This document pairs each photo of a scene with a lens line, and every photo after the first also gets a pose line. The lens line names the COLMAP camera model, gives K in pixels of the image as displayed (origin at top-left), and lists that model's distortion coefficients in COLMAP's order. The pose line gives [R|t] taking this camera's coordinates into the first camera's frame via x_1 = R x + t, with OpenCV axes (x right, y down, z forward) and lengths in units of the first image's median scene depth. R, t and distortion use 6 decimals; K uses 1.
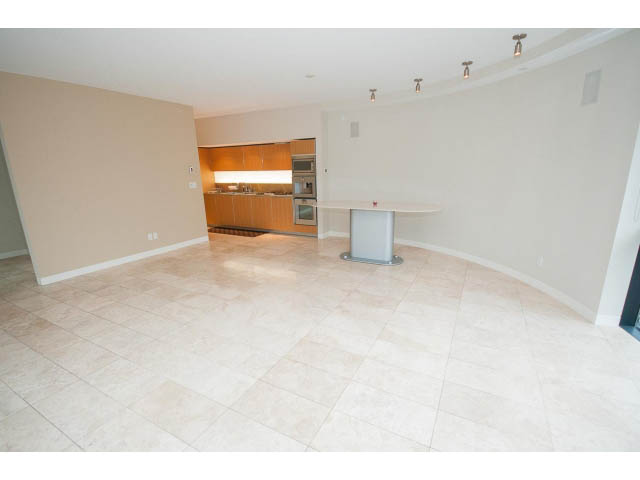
lens RADIAL K [[296.0, 0, 323.4], [0, 296.0, 244.7], [0, 0, 1]] dist [0.000290, -0.000808]
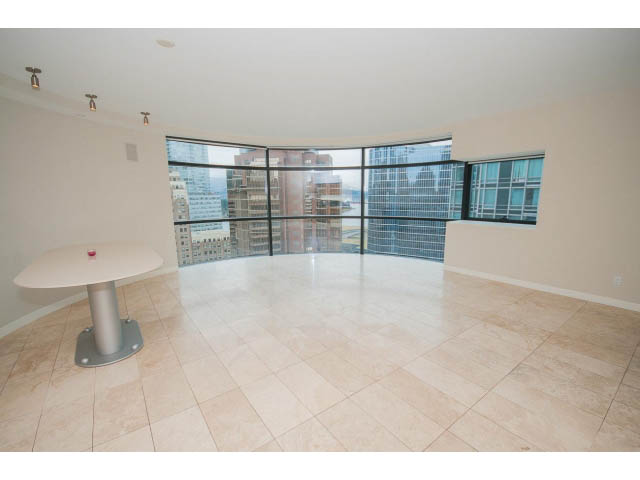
lens RADIAL K [[284.7, 0, 324.0], [0, 284.7, 244.2], [0, 0, 1]] dist [0.001178, -0.005123]
pose [[-0.906619, -0.045947, 0.419442, -0.662582], [0.133632, 0.911620, 0.388705, -0.423648], [-0.400232, 0.408458, -0.820352, 1.680975]]
